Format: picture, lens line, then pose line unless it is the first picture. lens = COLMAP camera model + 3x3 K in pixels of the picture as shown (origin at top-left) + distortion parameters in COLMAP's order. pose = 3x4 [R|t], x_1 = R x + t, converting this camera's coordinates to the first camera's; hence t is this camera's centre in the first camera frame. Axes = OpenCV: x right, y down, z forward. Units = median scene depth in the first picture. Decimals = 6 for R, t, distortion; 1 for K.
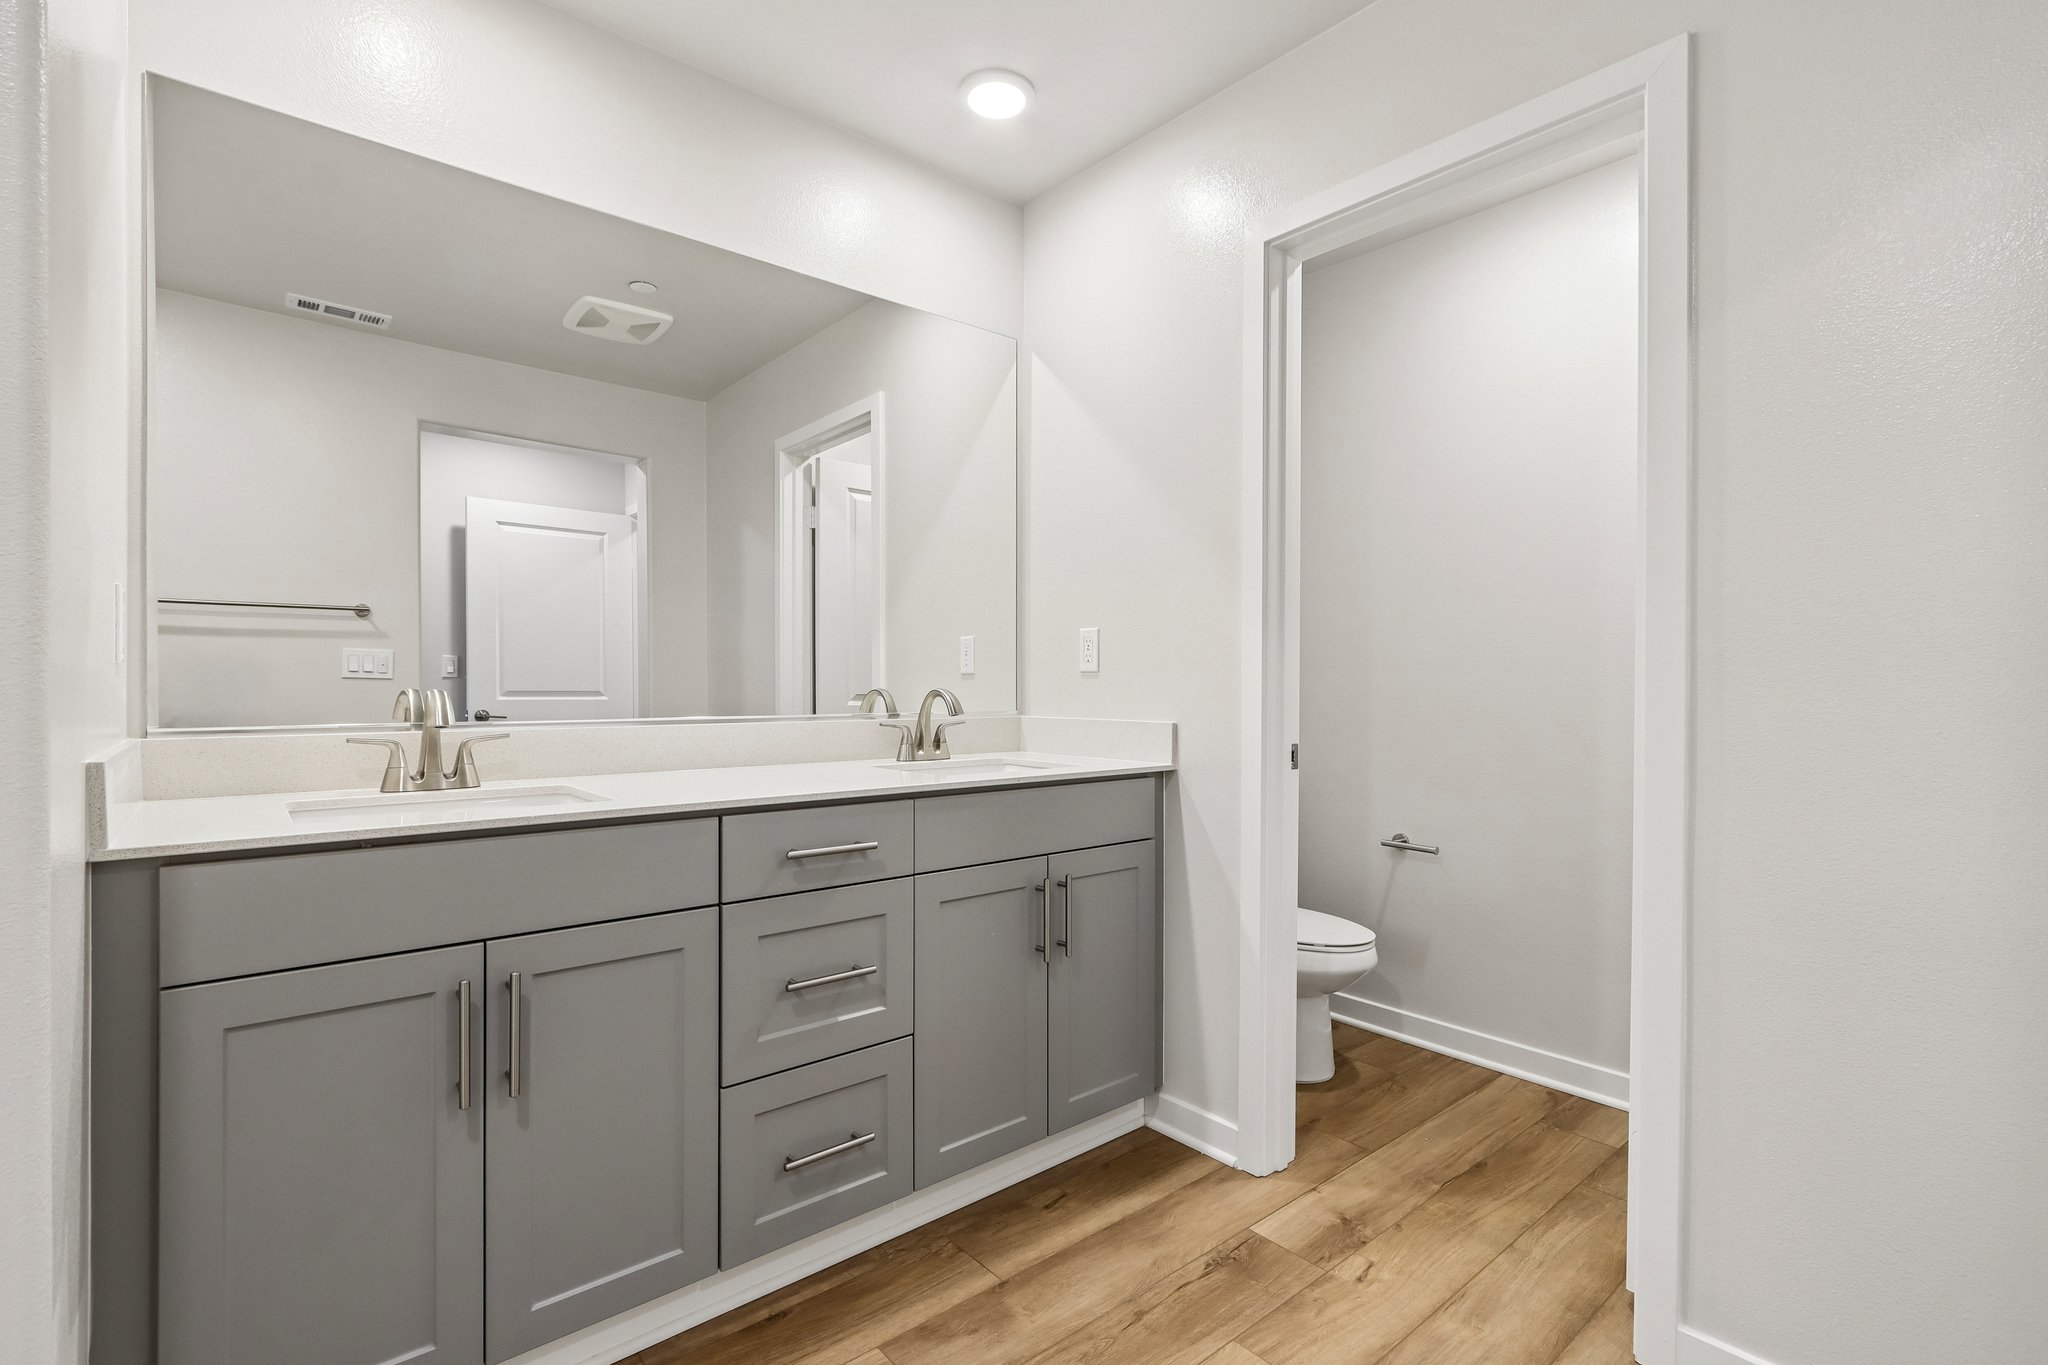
lens RADIAL K [[953.2, 0, 1024.0], [0, 953.2, 682.5], [0, 0, 1]] dist [0.000268, 0.000086]
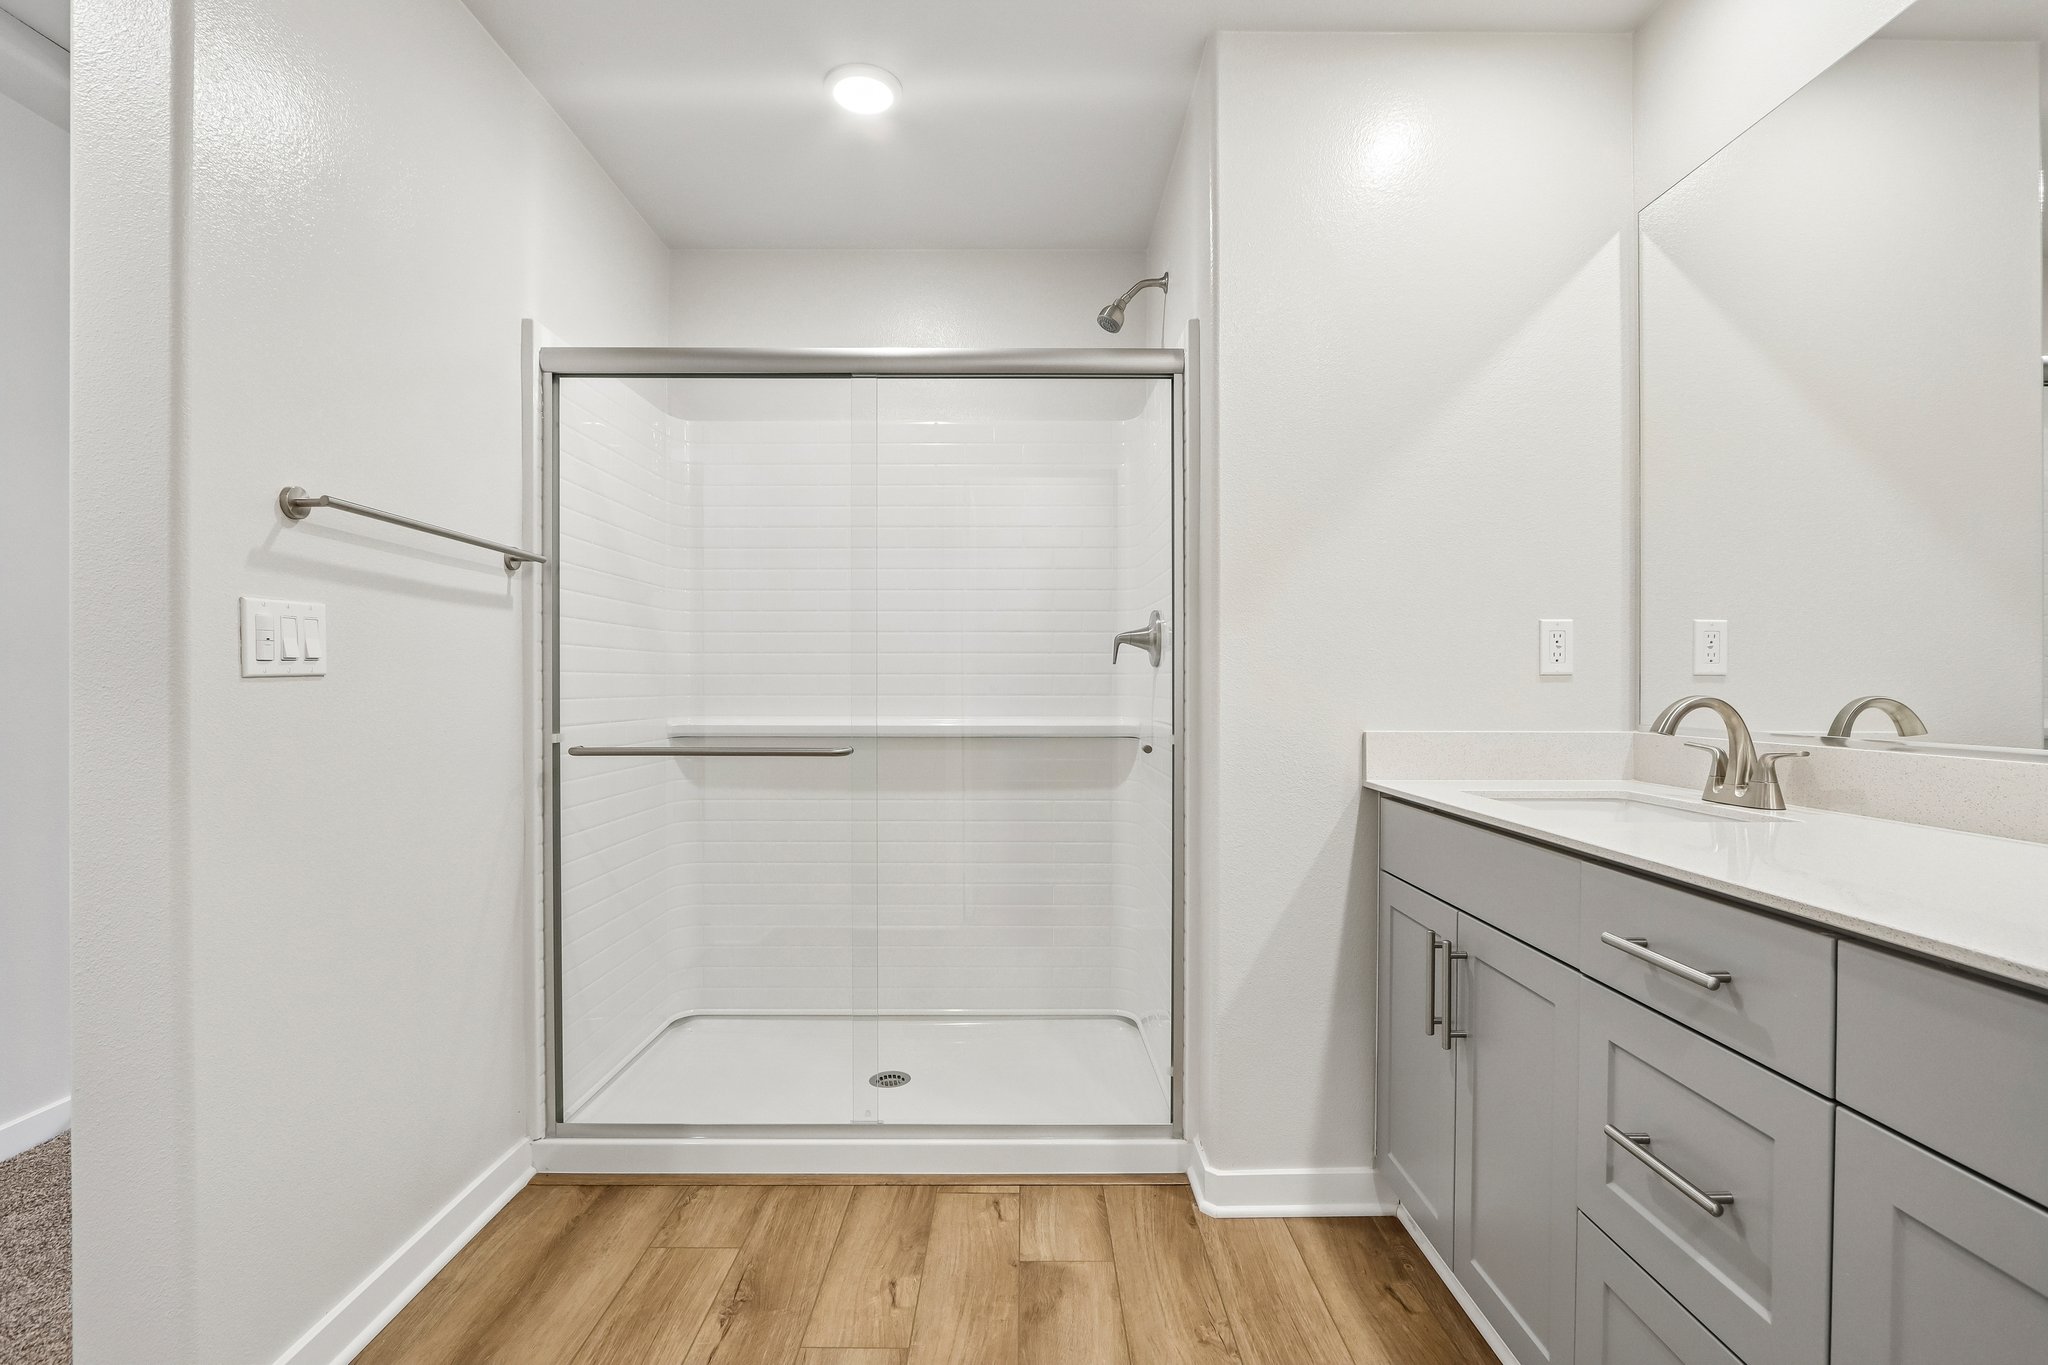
lens RADIAL K [[939.3, 0, 1016.6], [0, 939.3, 693.8], [0, 0, 1]] dist [-0.014323, 0.000856]
pose [[-0.650447, 0.002421, -0.759548, 0.512728], [-0.003353, 0.999976, 0.006058, 0.002762], [0.759544, 0.006487, -0.650423, 1.051254]]
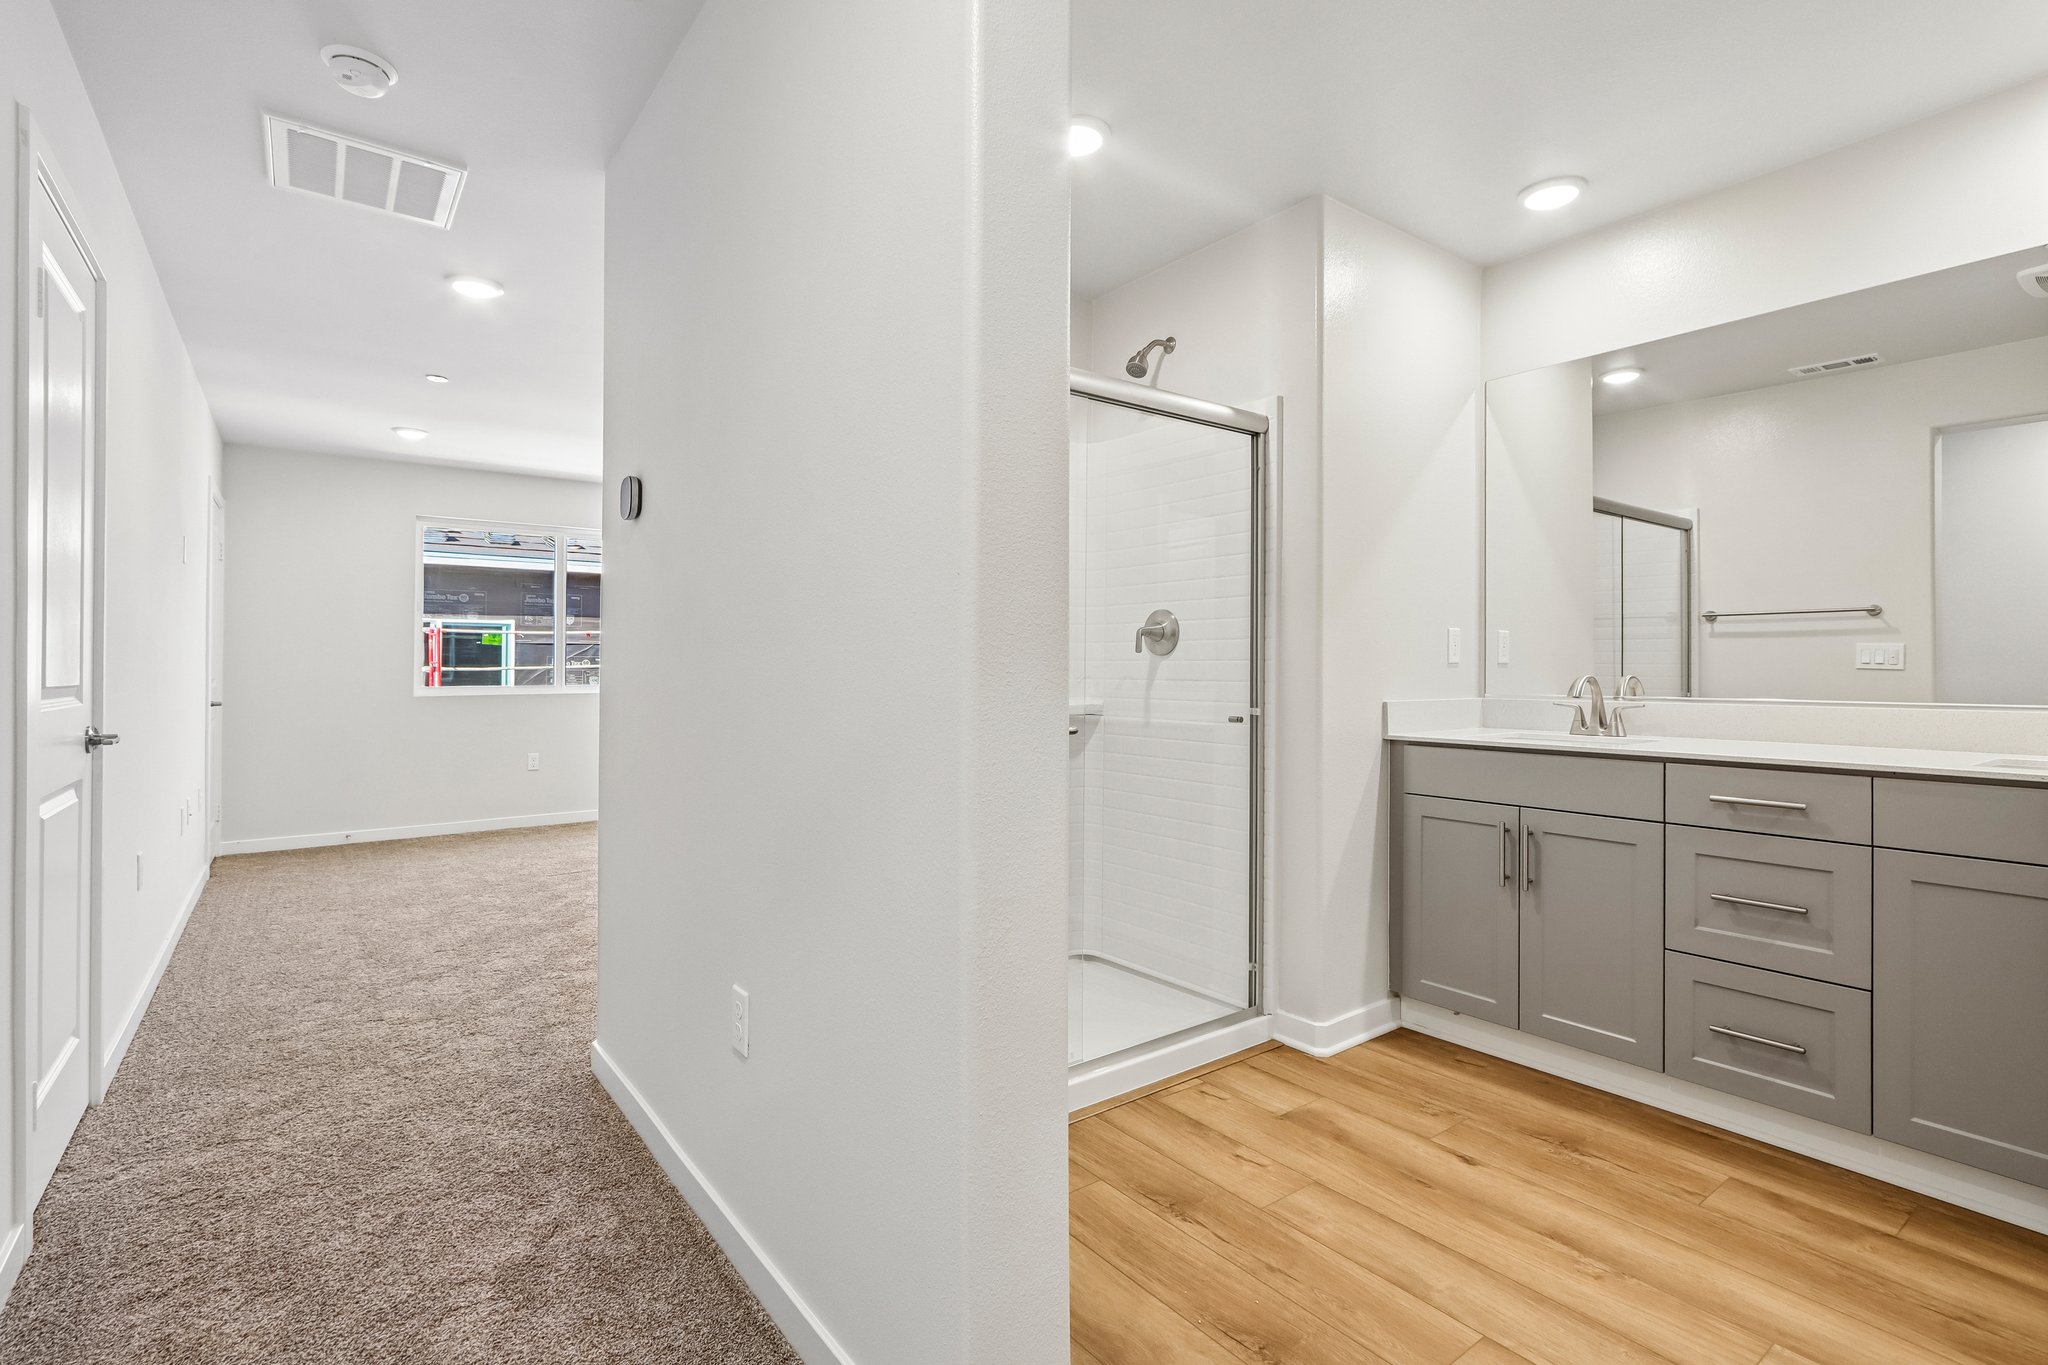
lens RADIAL K [[951.6, 0, 1012.8], [0, 951.6, 674.3], [0, 0, 1]] dist [0.001170, 0.000372]
pose [[-0.071905, 0.000549, -0.997411, 1.114057], [-0.001614, 0.999998, 0.000667, 0.005156], [0.997410, 0.001657, -0.071904, 0.097886]]
